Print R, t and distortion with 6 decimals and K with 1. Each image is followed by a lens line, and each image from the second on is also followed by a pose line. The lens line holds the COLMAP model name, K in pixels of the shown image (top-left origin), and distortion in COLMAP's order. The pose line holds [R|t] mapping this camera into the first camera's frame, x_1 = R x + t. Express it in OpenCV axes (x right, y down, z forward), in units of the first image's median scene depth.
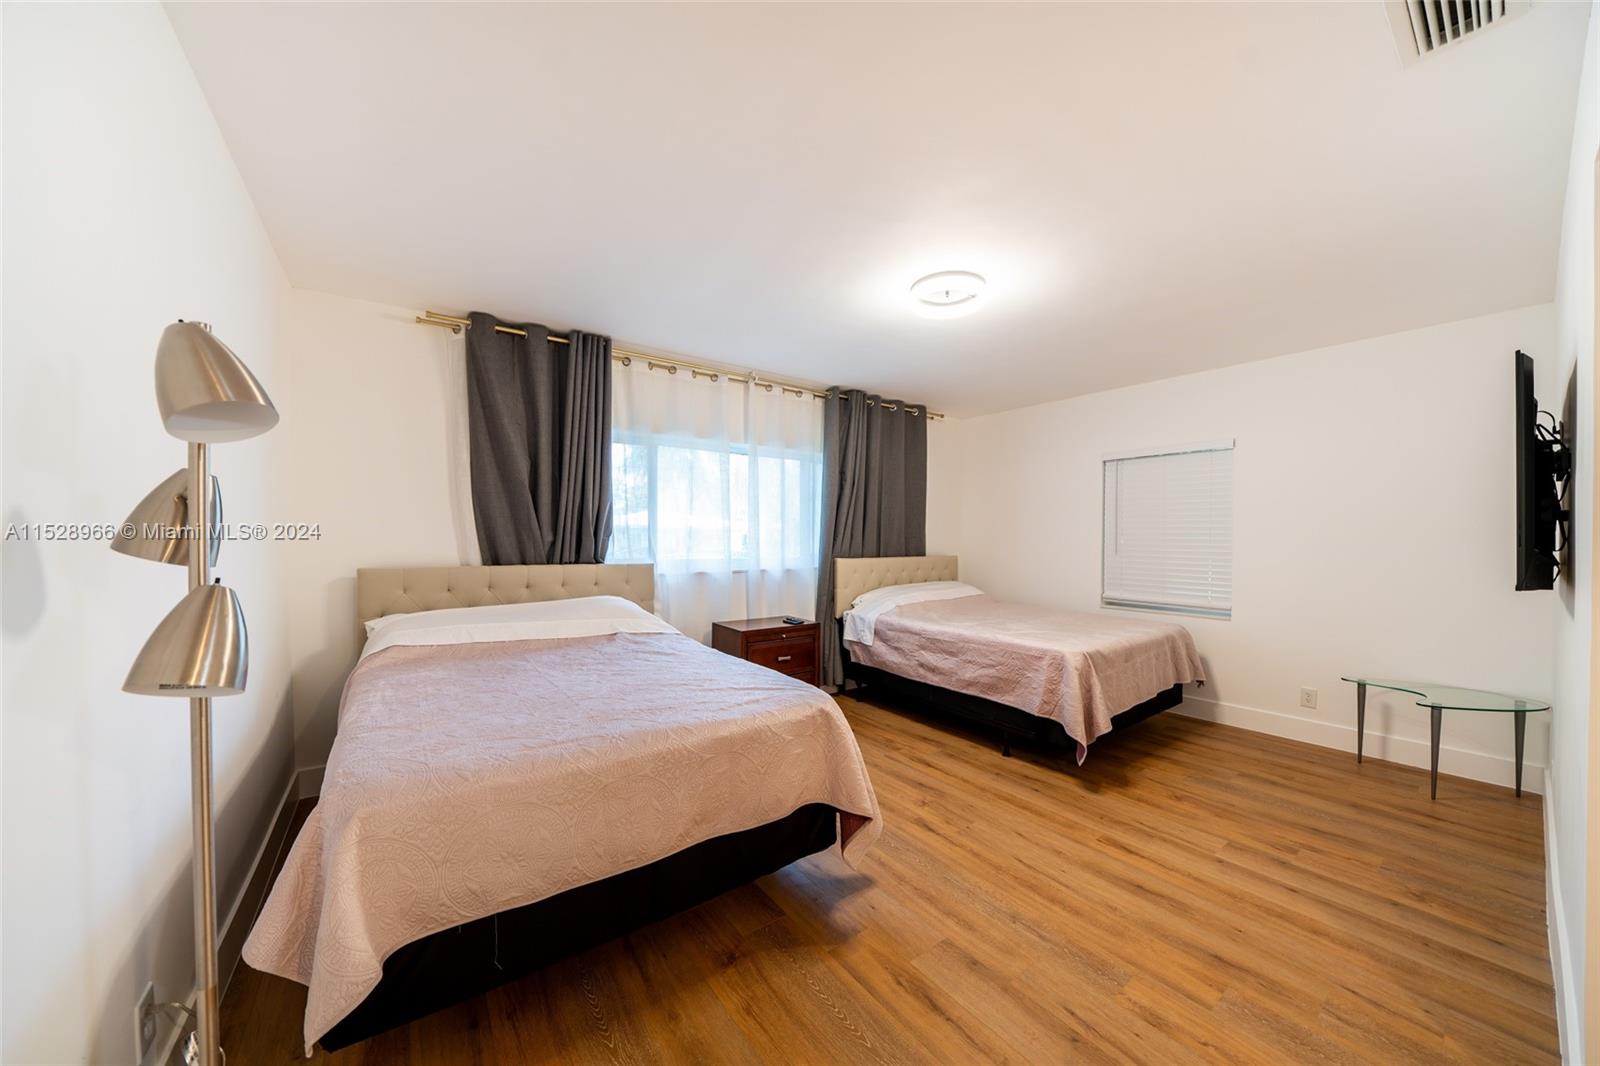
lens RADIAL K [[567.3, 0, 799.5], [0, 567.3, 534.3], [0, 0, 1]] dist [-0.022330, -0.000099]
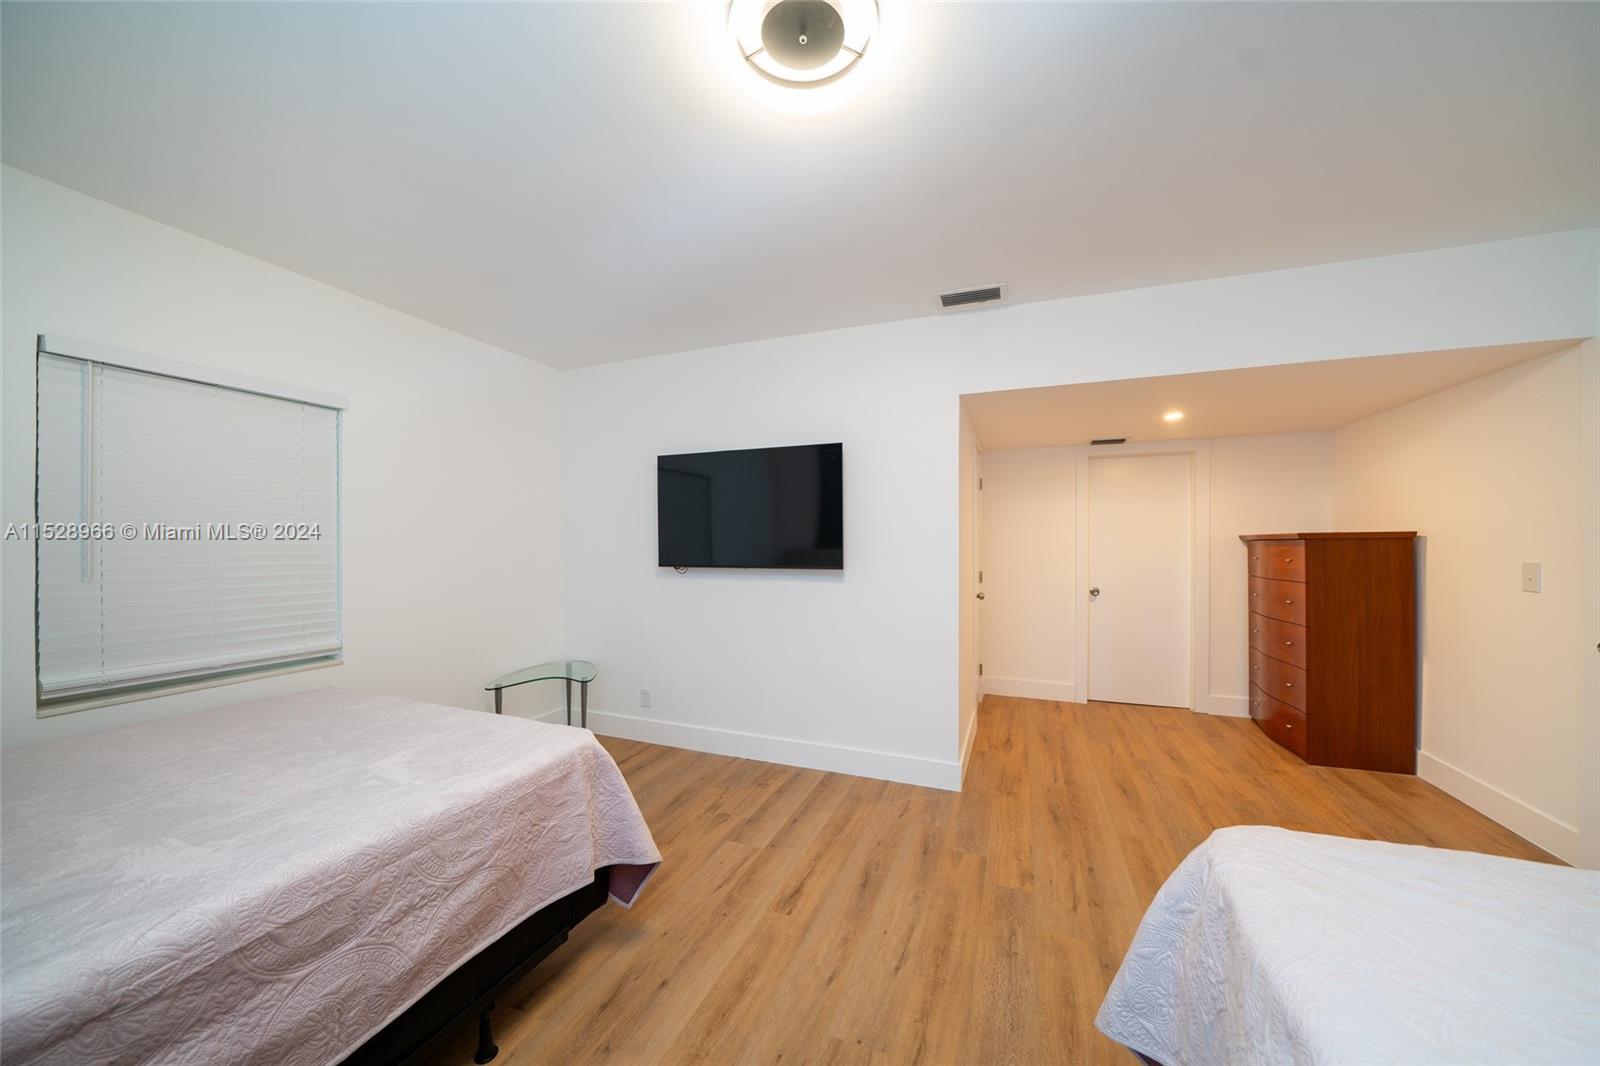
lens RADIAL K [[567.3, 0, 791.7], [0, 567.3, 540.8], [0, 0, 1]] dist [-0.022330, -0.000099]
pose [[-0.549327, -0.002777, 0.835603, -0.164316], [-0.003363, 0.999994, 0.001113, 0.004089], [-0.835601, -0.002198, -0.549333, 1.599861]]
